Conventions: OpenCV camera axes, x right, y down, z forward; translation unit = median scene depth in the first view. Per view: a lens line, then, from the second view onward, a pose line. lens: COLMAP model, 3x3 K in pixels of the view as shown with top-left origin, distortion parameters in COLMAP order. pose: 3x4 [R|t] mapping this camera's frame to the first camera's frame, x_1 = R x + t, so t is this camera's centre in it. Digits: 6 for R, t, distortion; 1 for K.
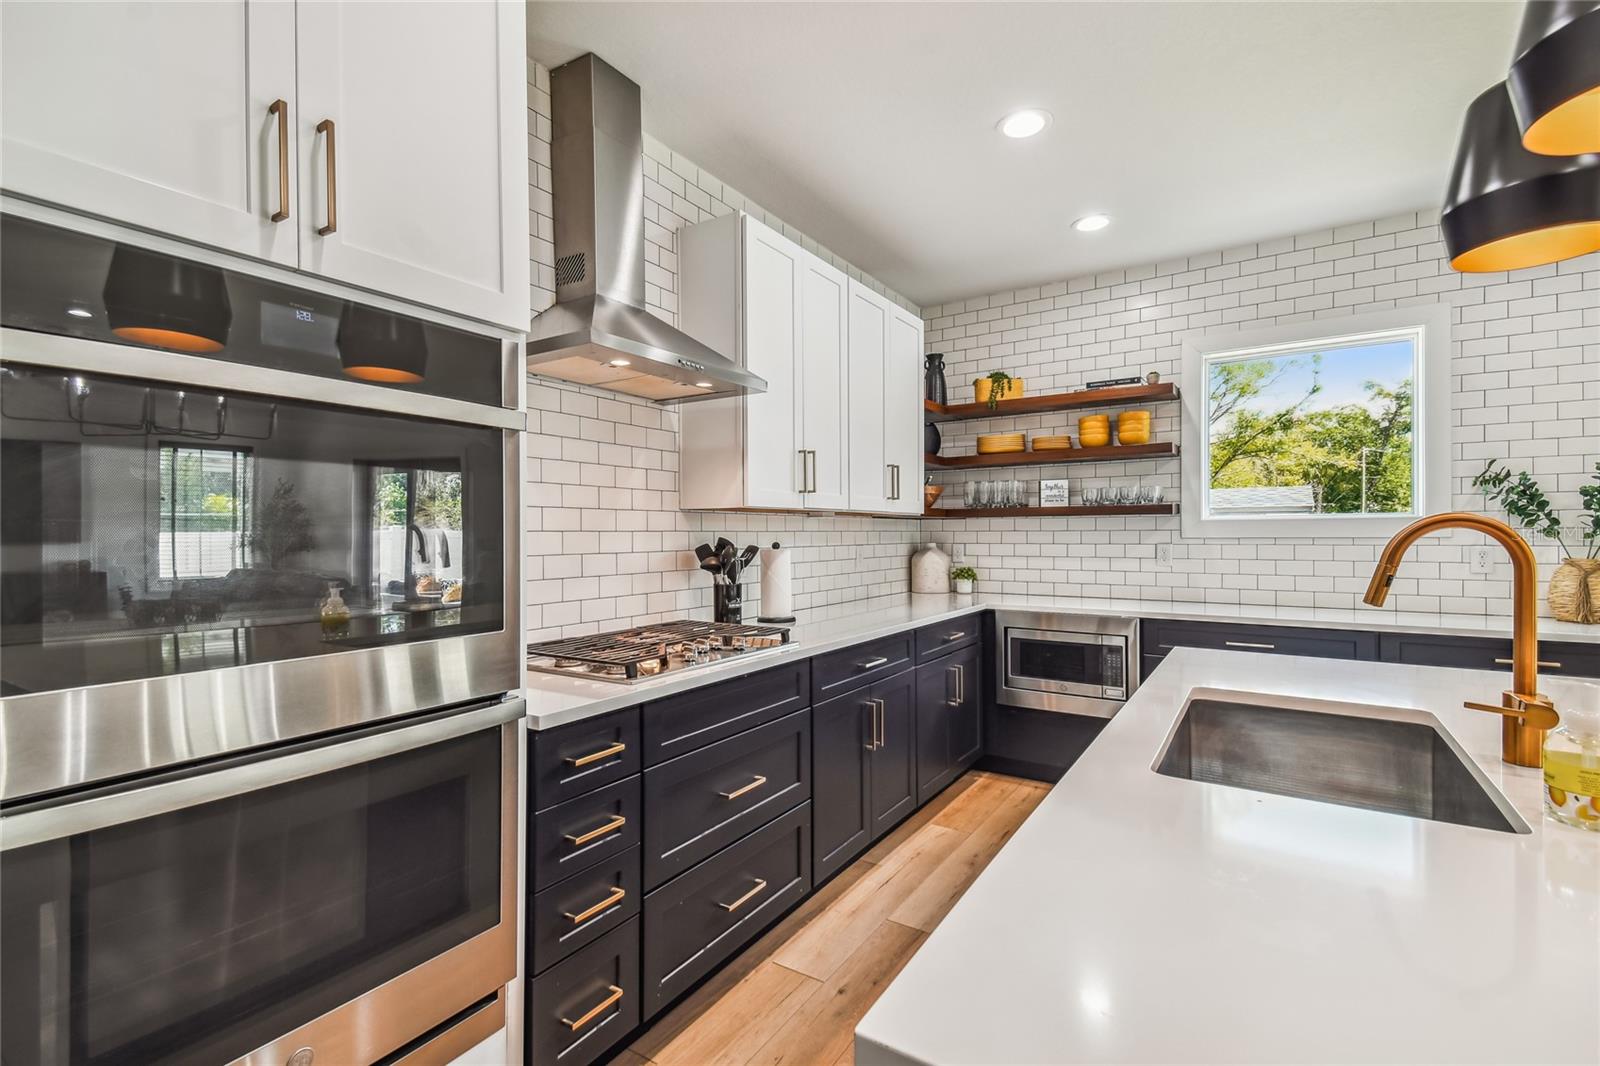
lens RADIAL K [[734.0, 0, 798.8], [0, 734.0, 537.2], [0, 0, 1]] dist [0.059060, -0.024494]
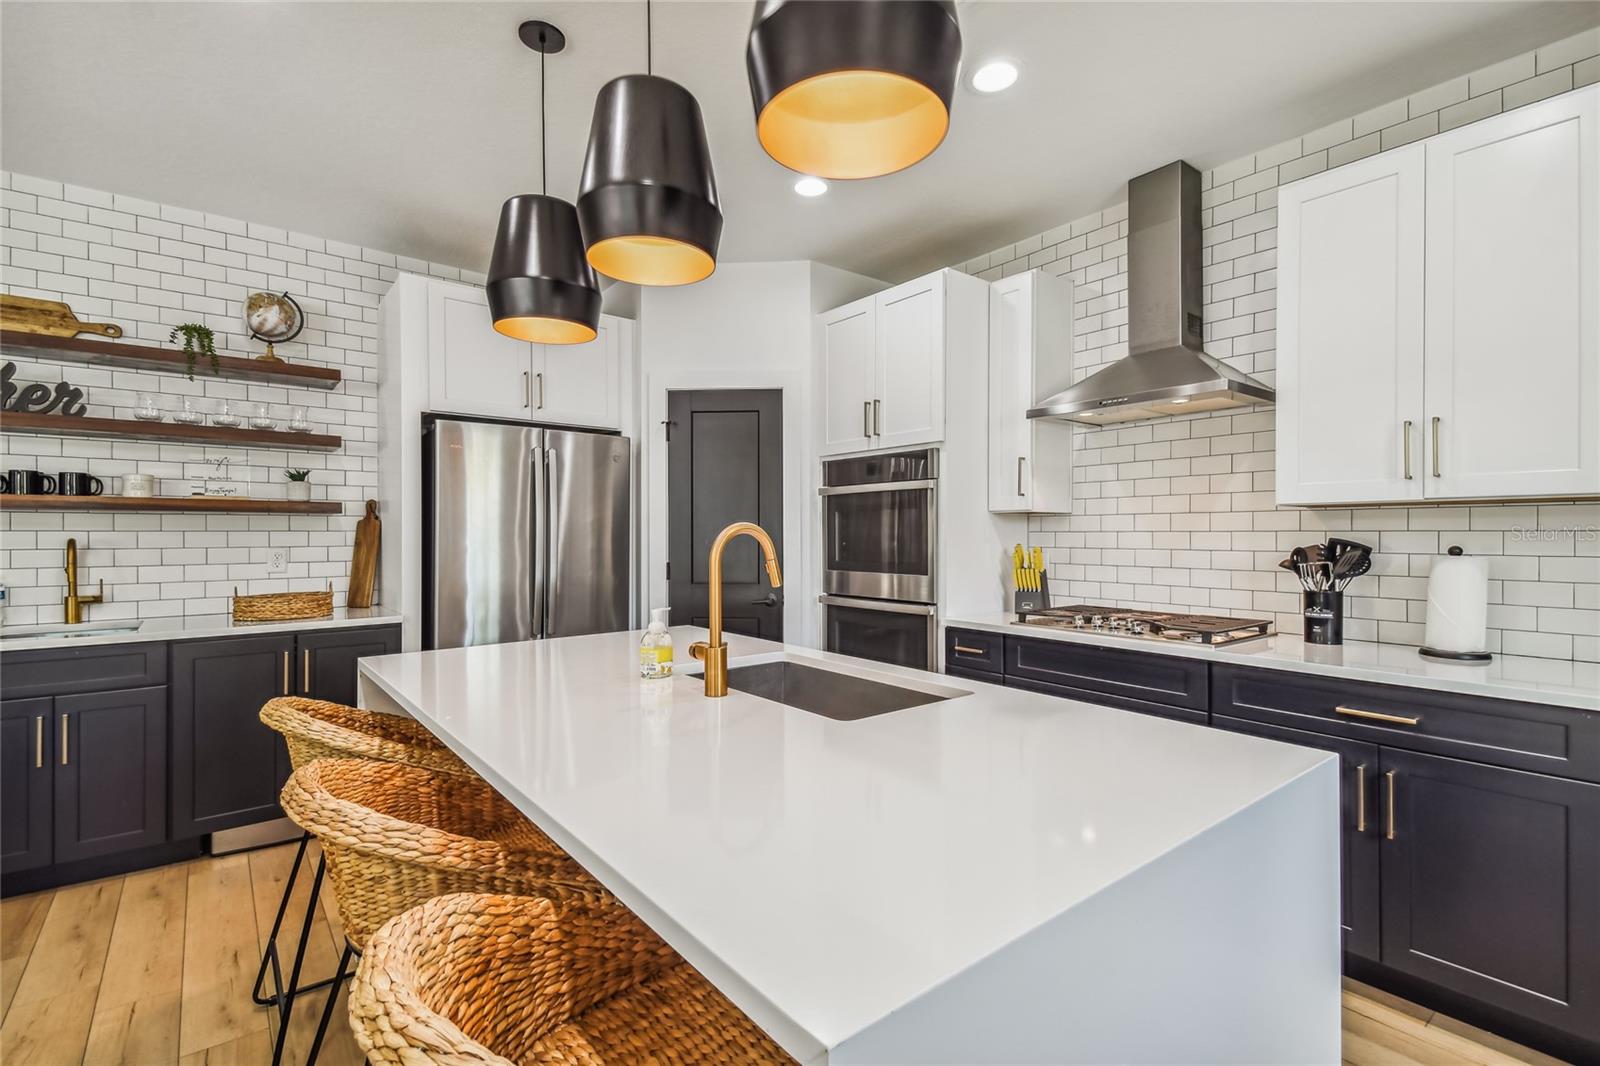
lens RADIAL K [[717.7, 0, 803.2], [0, 717.7, 536.7], [0, 0, 1]] dist [0.050055, -0.022800]
pose [[-0.324825, 0.007539, -0.945744, 0.695539], [-0.002914, 0.999956, 0.008972, -0.005411], [0.945769, 0.005670, -0.324789, 0.517415]]
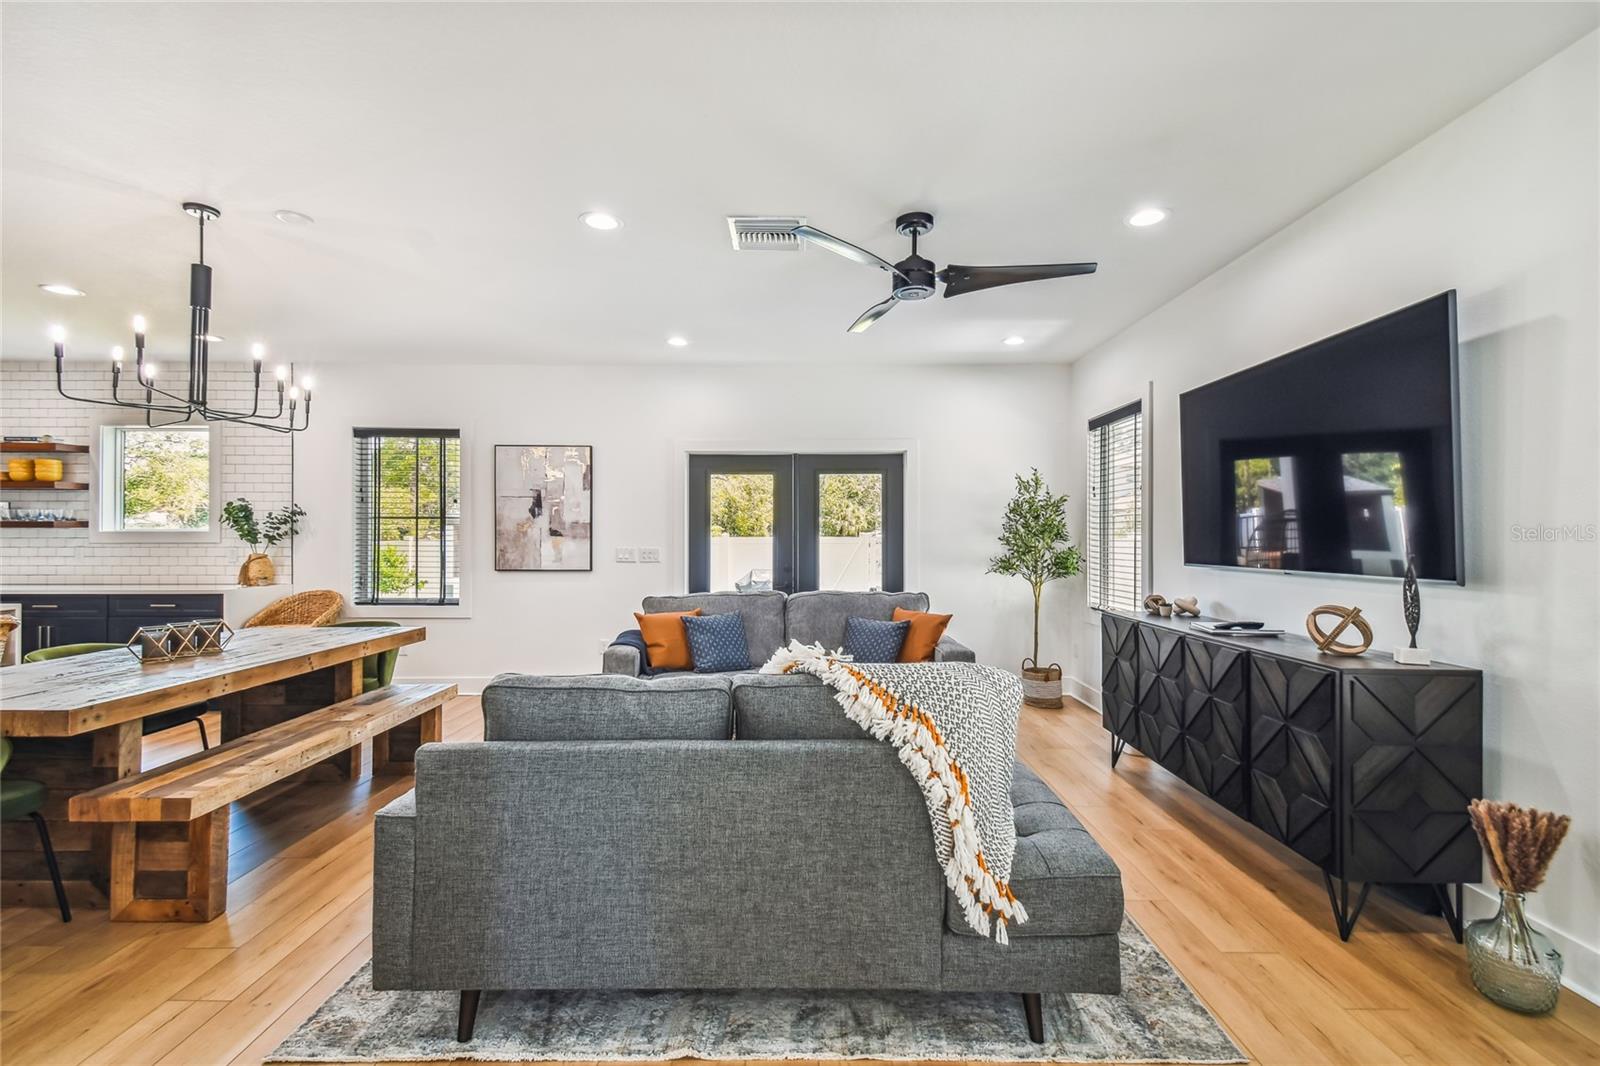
lens RADIAL K [[717.7, 0, 803.2], [0, 717.7, 536.7], [0, 0, 1]] dist [0.050055, -0.022800]
pose [[0.839458, 0.005650, 0.543395, 0.963427], [-0.001619, 0.999968, -0.007896, -0.002314], [-0.543422, 0.005748, 0.839440, -1.120019]]
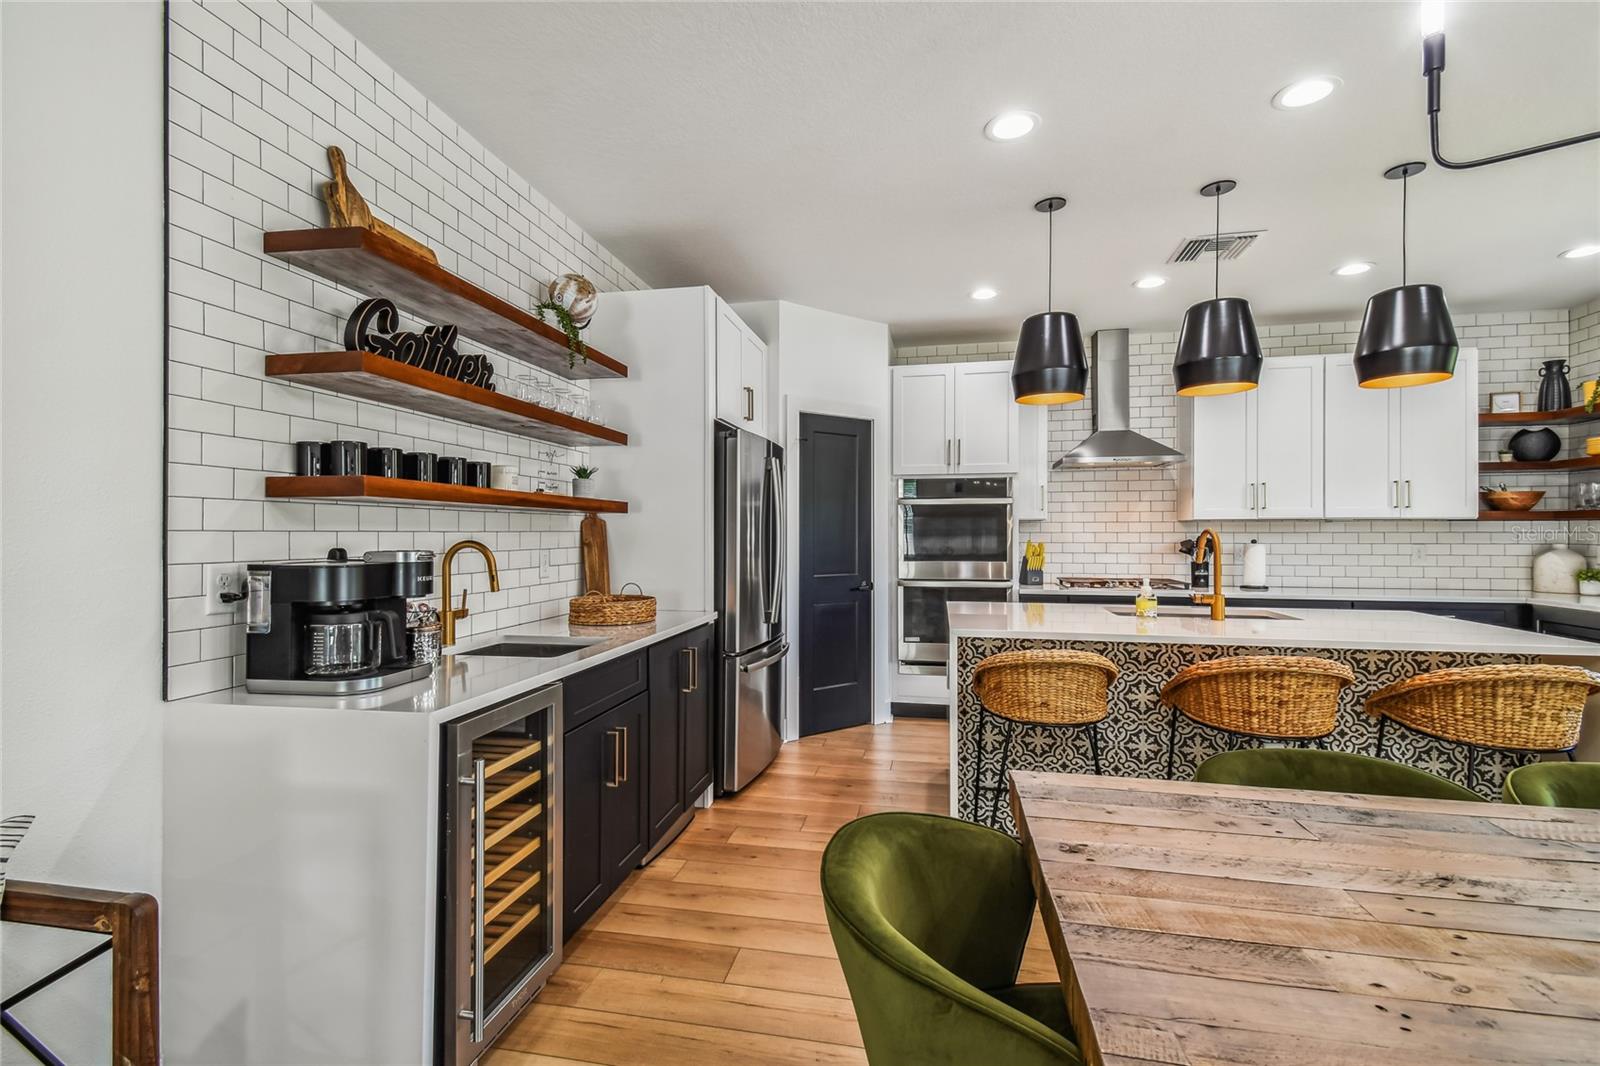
lens RADIAL K [[734.2, 0, 793.8], [0, 734.2, 529.1], [0, 0, 1]] dist [0.055000, -0.025104]
pose [[0.364708, -0.000807, -0.931122, 0.924782], [-0.005663, 0.999979, -0.003085, -0.004026], [0.931105, 0.006398, 0.364696, -0.444314]]
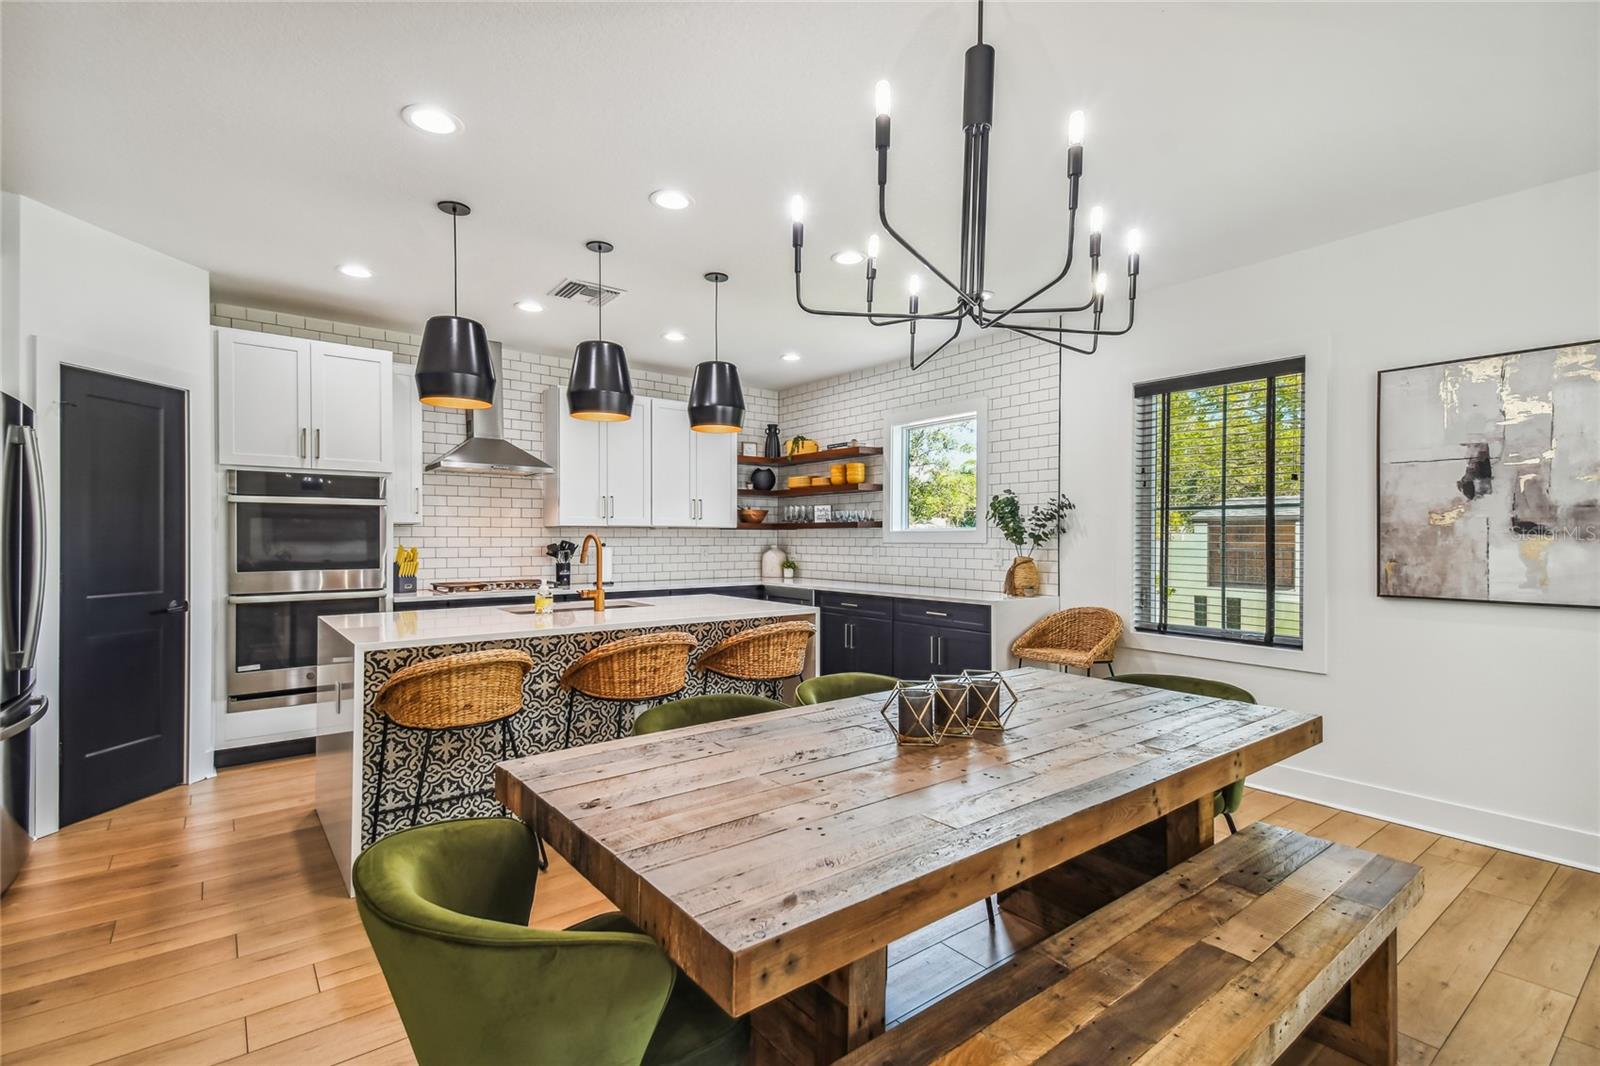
lens RADIAL K [[734.0, 0, 798.8], [0, 734.0, 537.2], [0, 0, 1]] dist [0.059060, -0.024494]
pose [[0.943858, 0.004891, -0.330315, 0.893237], [-0.006597, 0.999970, -0.004045, -0.003284], [0.330285, 0.005997, 0.943862, -0.538154]]
